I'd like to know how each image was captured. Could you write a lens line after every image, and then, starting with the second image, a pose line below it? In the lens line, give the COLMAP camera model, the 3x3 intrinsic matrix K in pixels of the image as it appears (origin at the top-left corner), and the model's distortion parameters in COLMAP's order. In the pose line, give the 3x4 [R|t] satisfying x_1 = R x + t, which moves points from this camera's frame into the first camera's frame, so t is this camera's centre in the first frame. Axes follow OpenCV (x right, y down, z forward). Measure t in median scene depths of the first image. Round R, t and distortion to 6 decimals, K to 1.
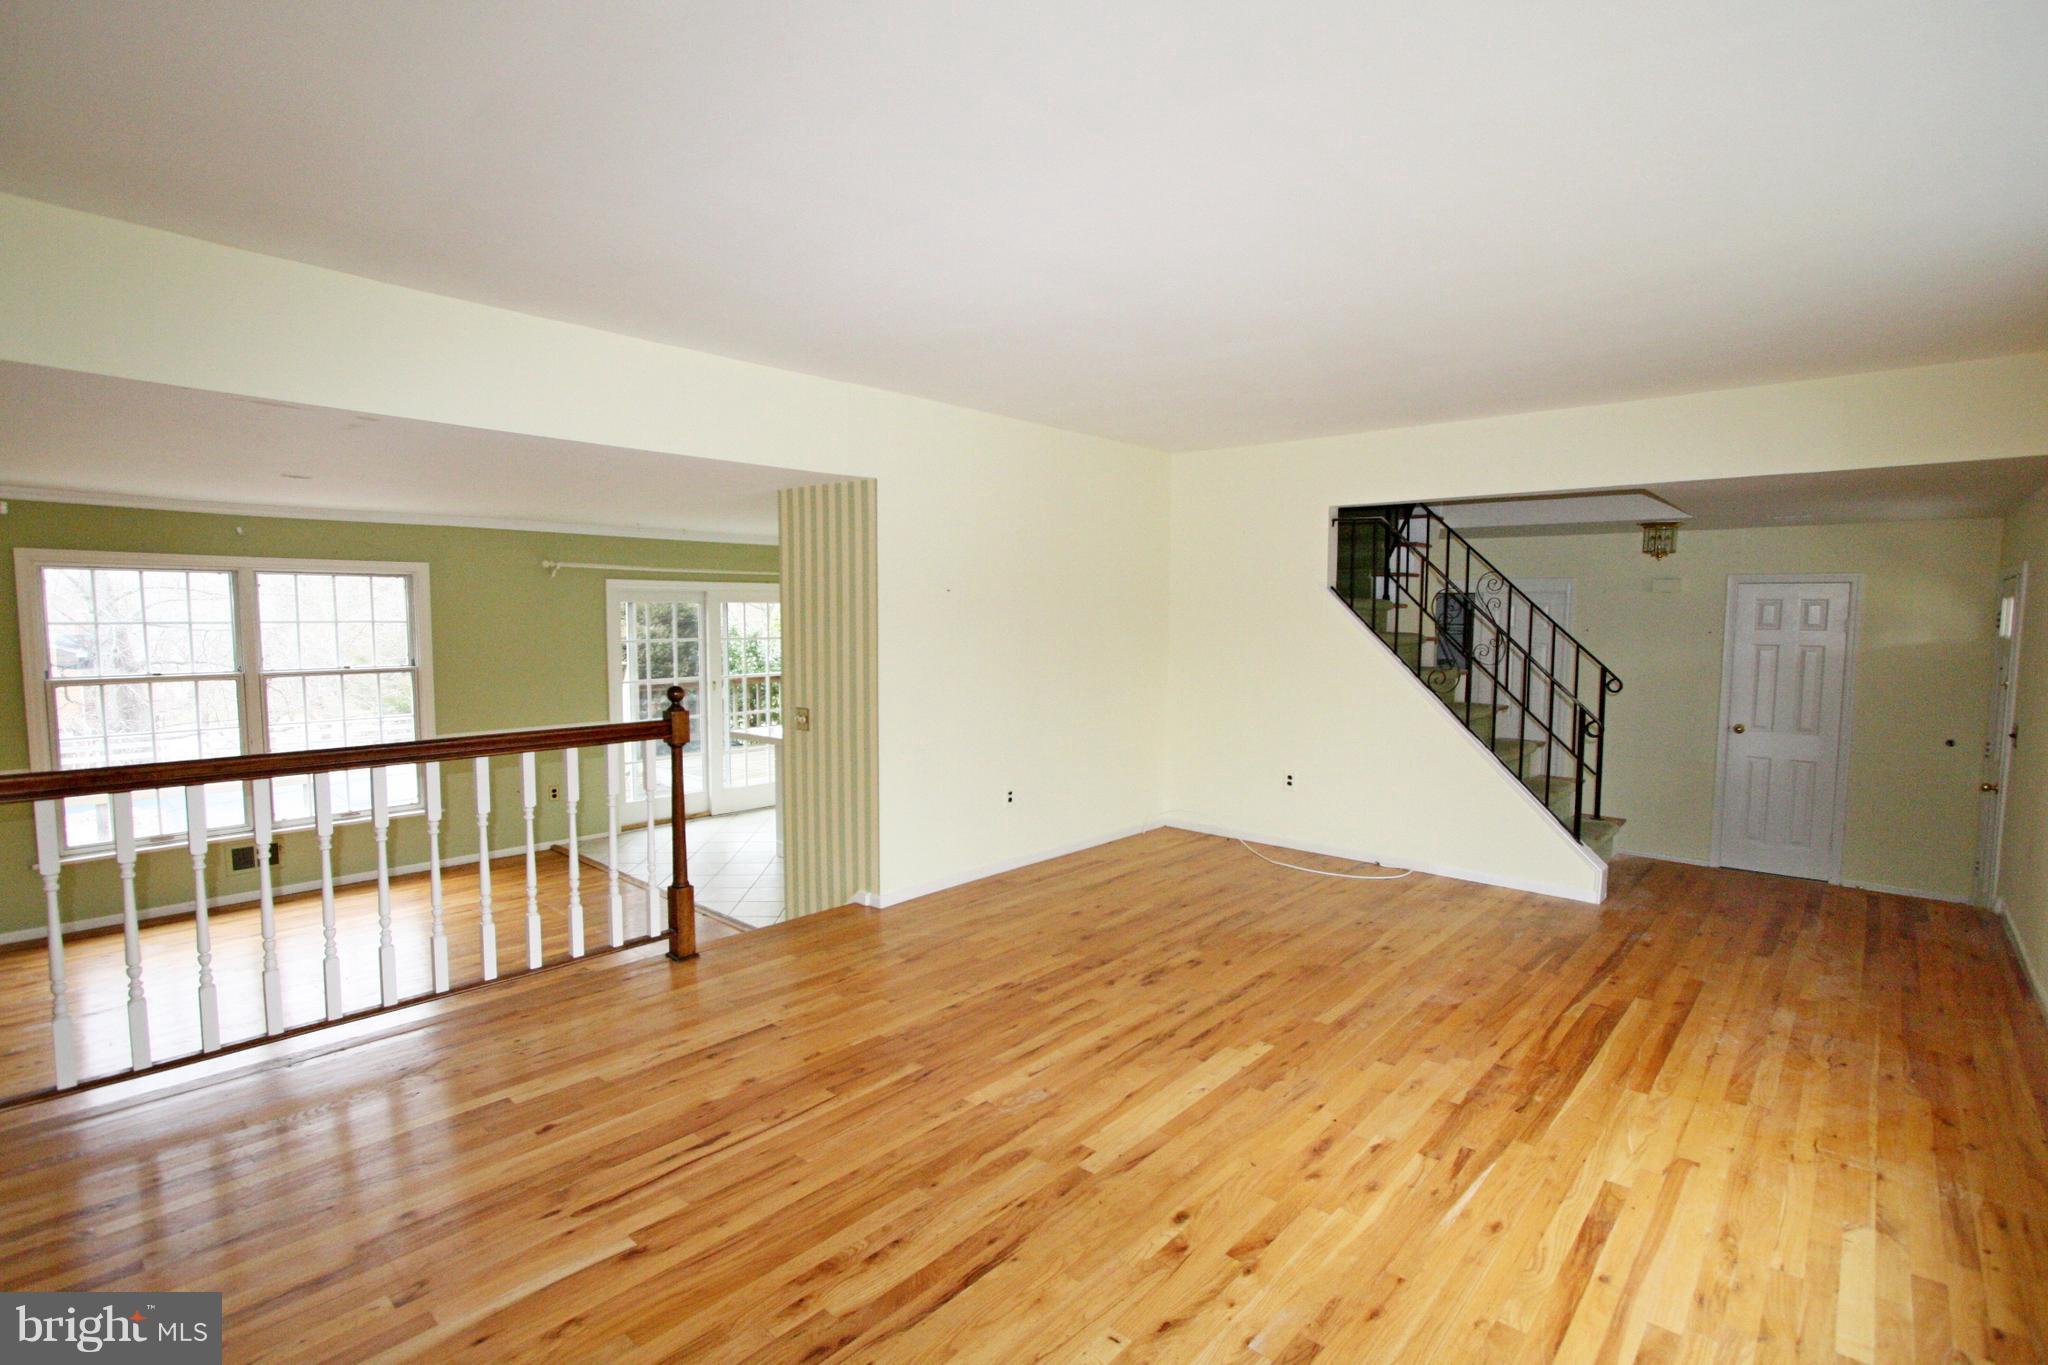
lens RADIAL K [[958.6, 0, 1027.2], [0, 958.6, 686.8], [0, 0, 1]] dist [-0.013458, -0.000295]
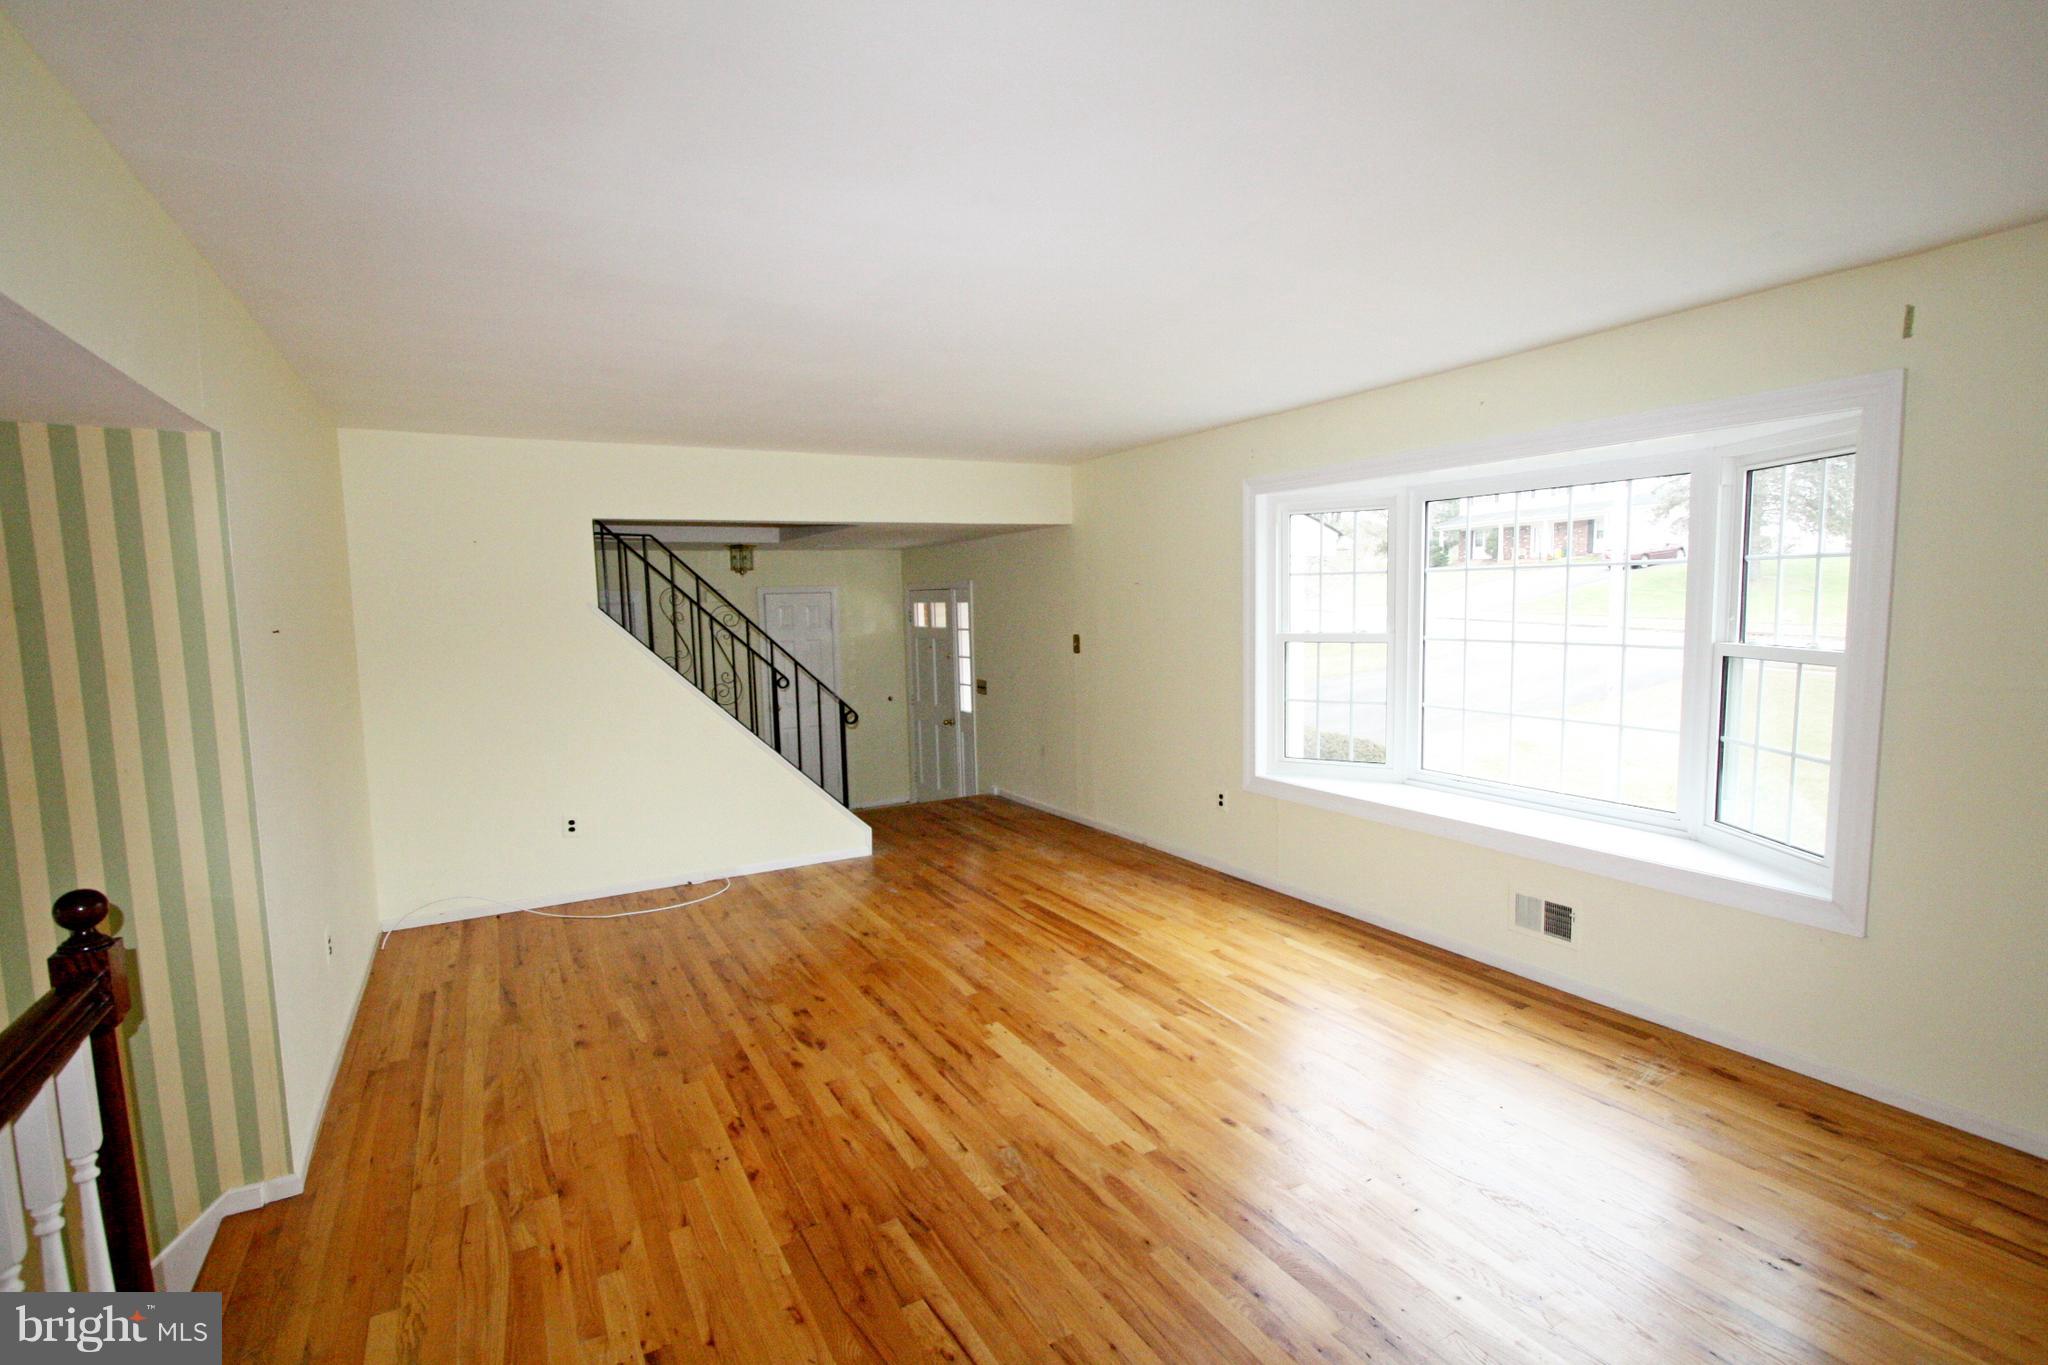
lens RADIAL K [[958.6, 0, 1028.8], [0, 958.6, 686.2], [0, 0, 1]] dist [-0.013458, -0.000295]
pose [[0.317301, -0.099701, 0.943070, -0.635303], [0.099399, 0.992477, 0.071481, -0.078438], [-0.943101, 0.071059, 0.324824, 0.481921]]
